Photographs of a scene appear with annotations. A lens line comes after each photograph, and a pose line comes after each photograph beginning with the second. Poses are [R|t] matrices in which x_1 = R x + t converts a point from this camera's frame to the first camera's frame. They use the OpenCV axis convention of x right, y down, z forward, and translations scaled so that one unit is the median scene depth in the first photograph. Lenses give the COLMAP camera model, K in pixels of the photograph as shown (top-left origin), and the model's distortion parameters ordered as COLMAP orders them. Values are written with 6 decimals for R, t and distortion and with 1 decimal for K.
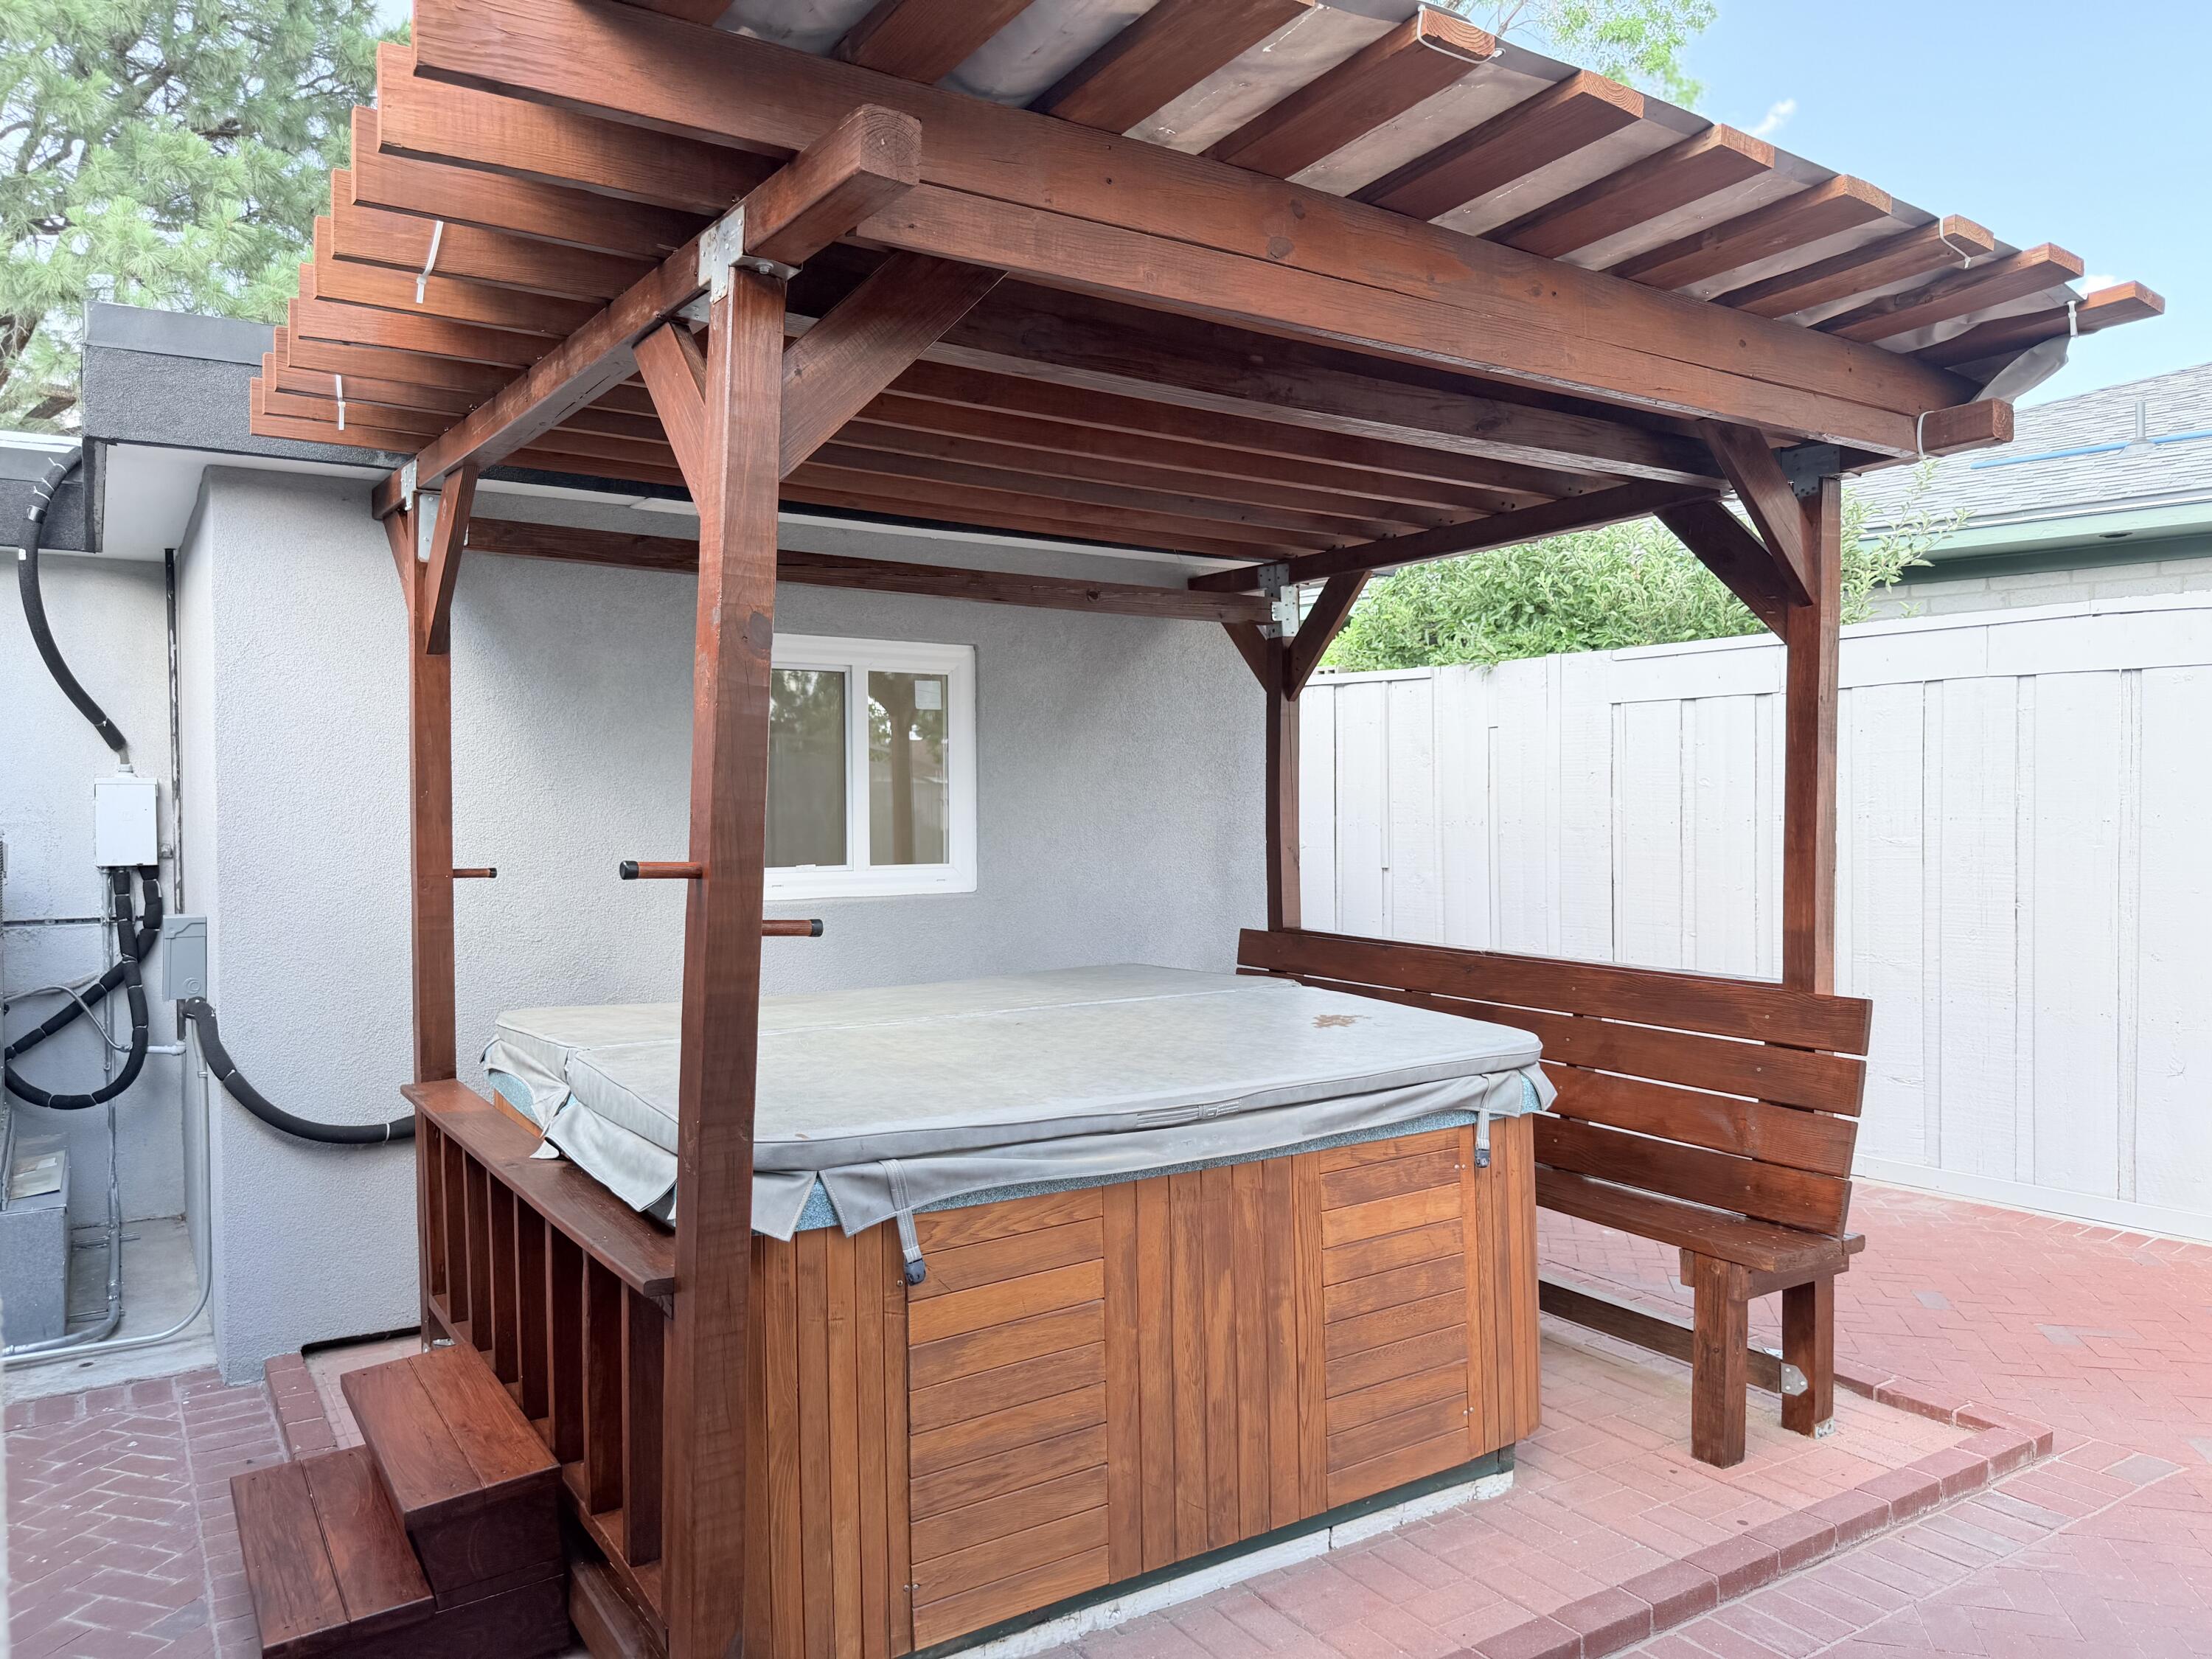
lens RADIAL K [[1553.6, 0, 1128.1], [0, 1553.6, 835.7], [0, 0, 1]] dist [-0.004159, -0.026160]
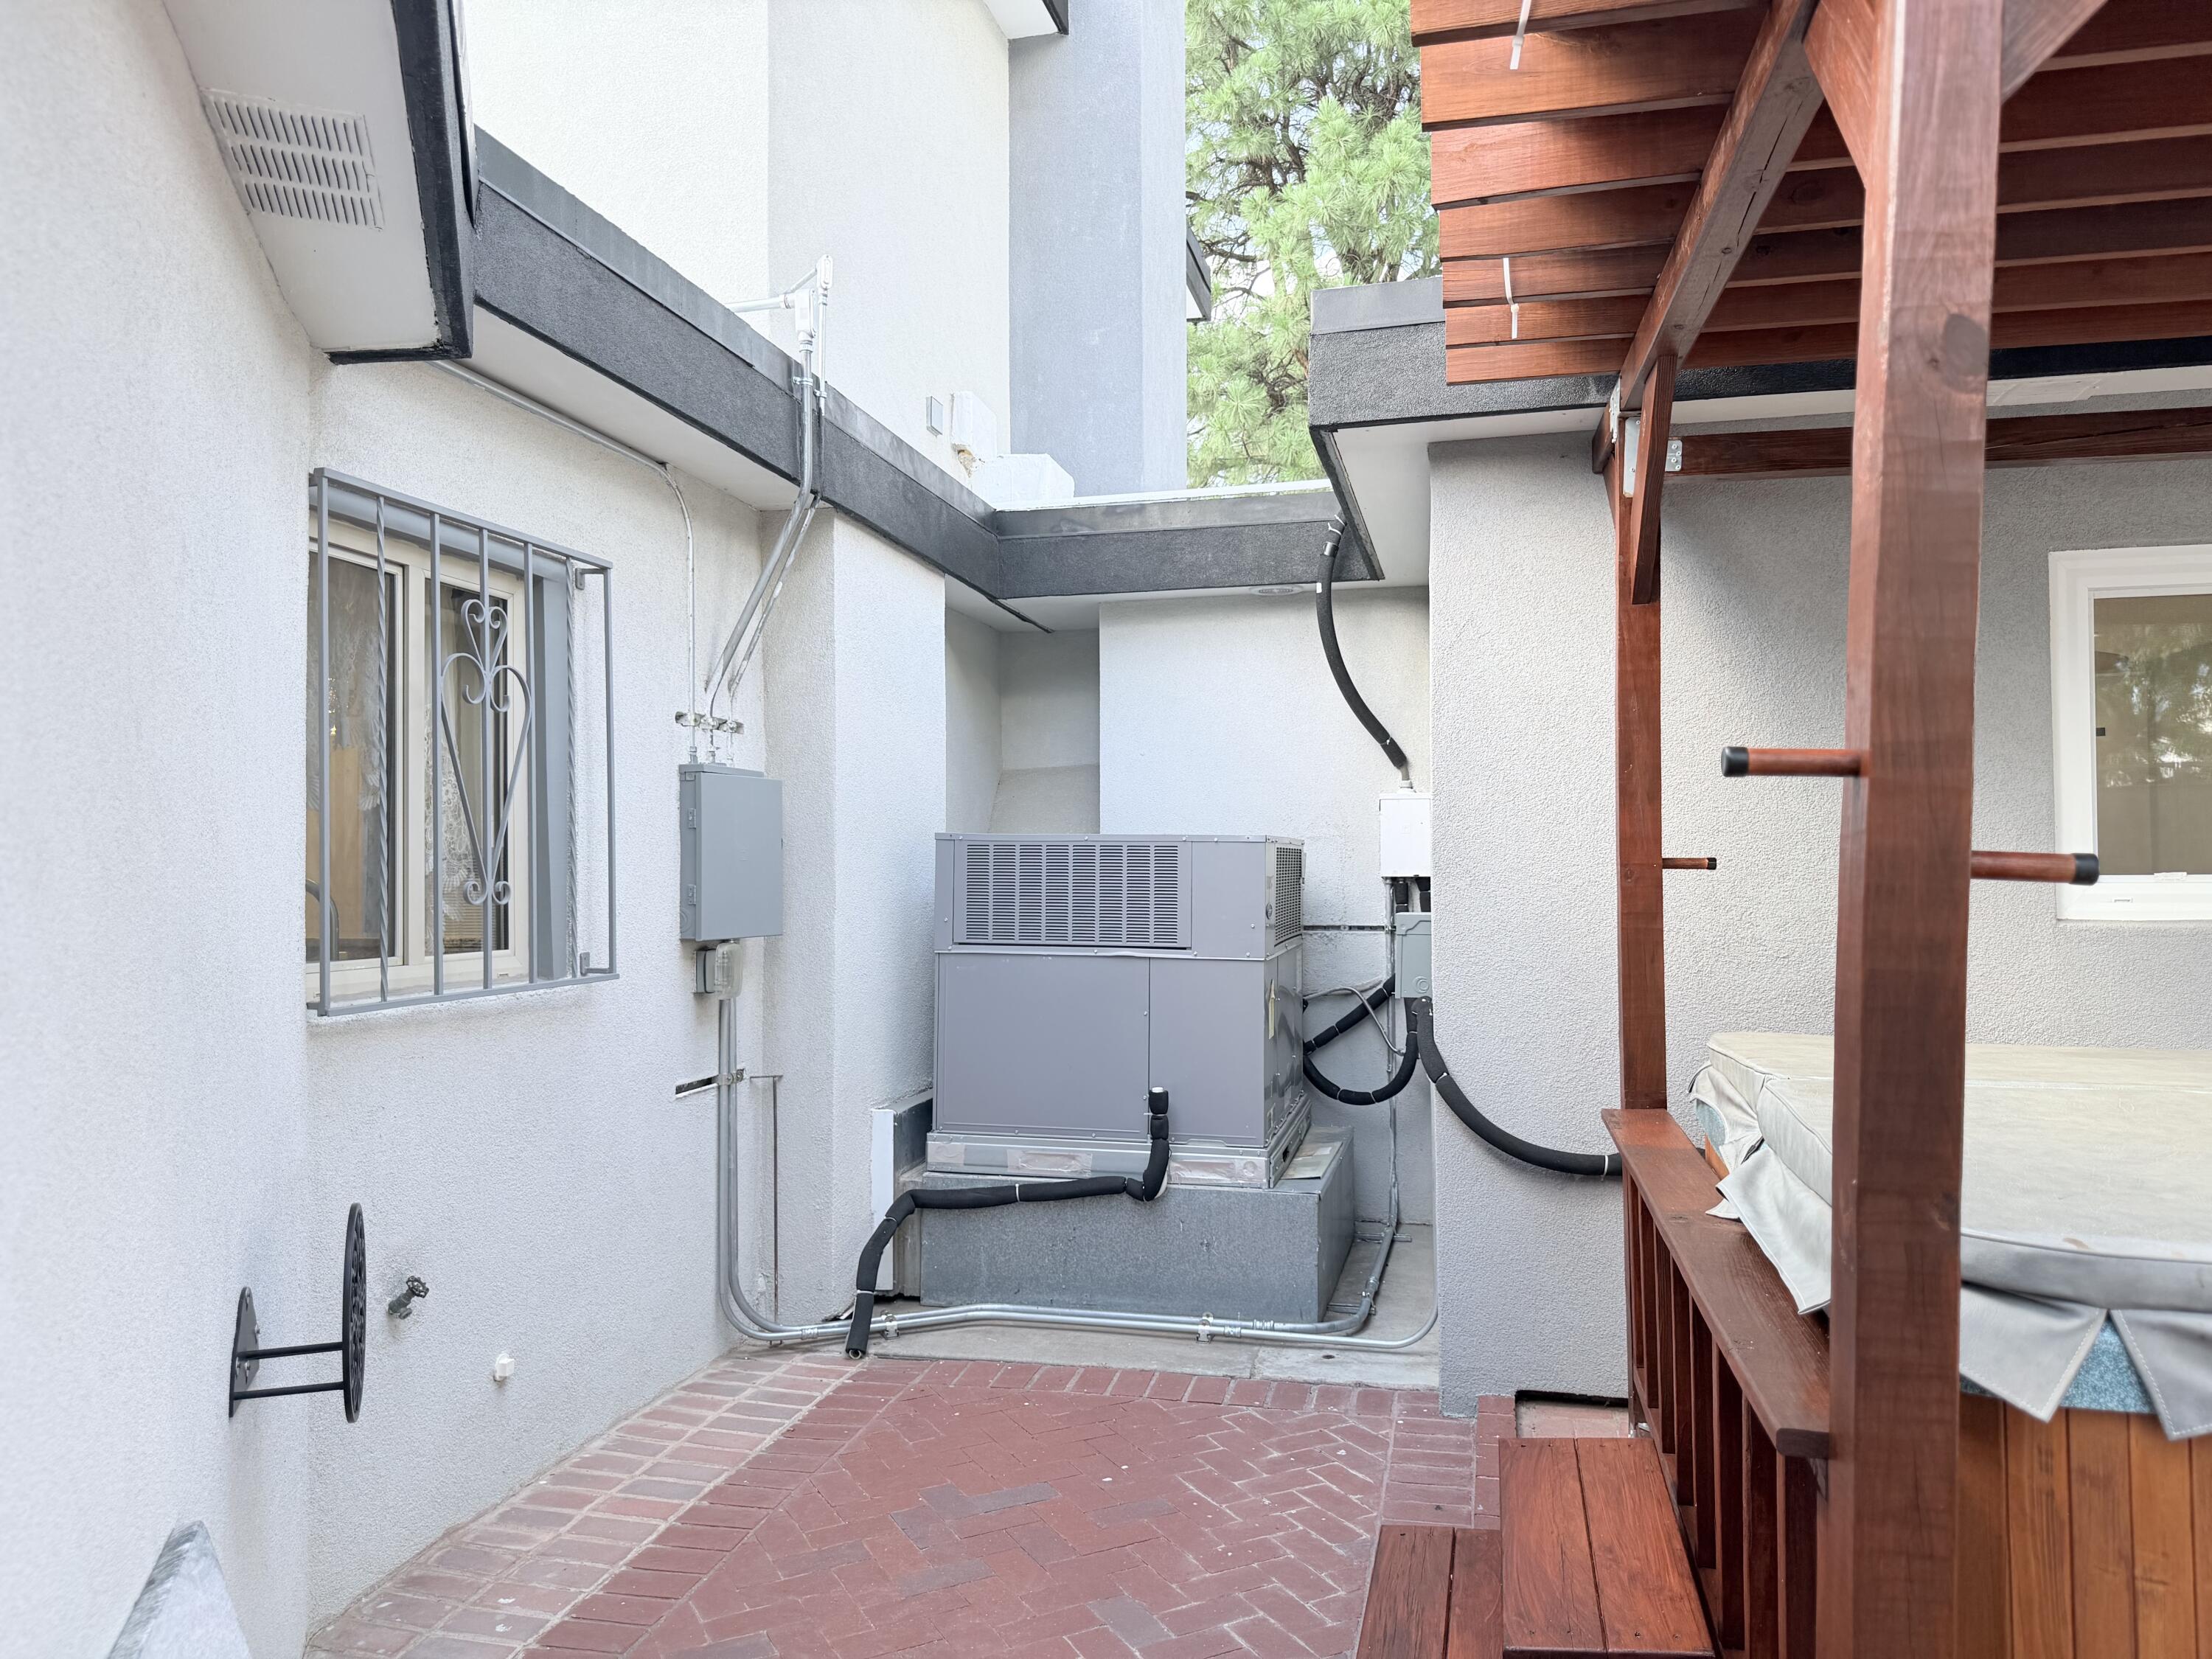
lens RADIAL K [[1567.9, 0, 1106.0], [0, 1567.9, 829.5], [0, 0, 1]] dist [0.062629, -0.073085]
pose [[0.677053, -0.014084, -0.735800, -0.011166], [-0.016136, 0.999292, -0.033976, 0.041443], [0.735758, 0.034876, 0.676346, 0.206660]]
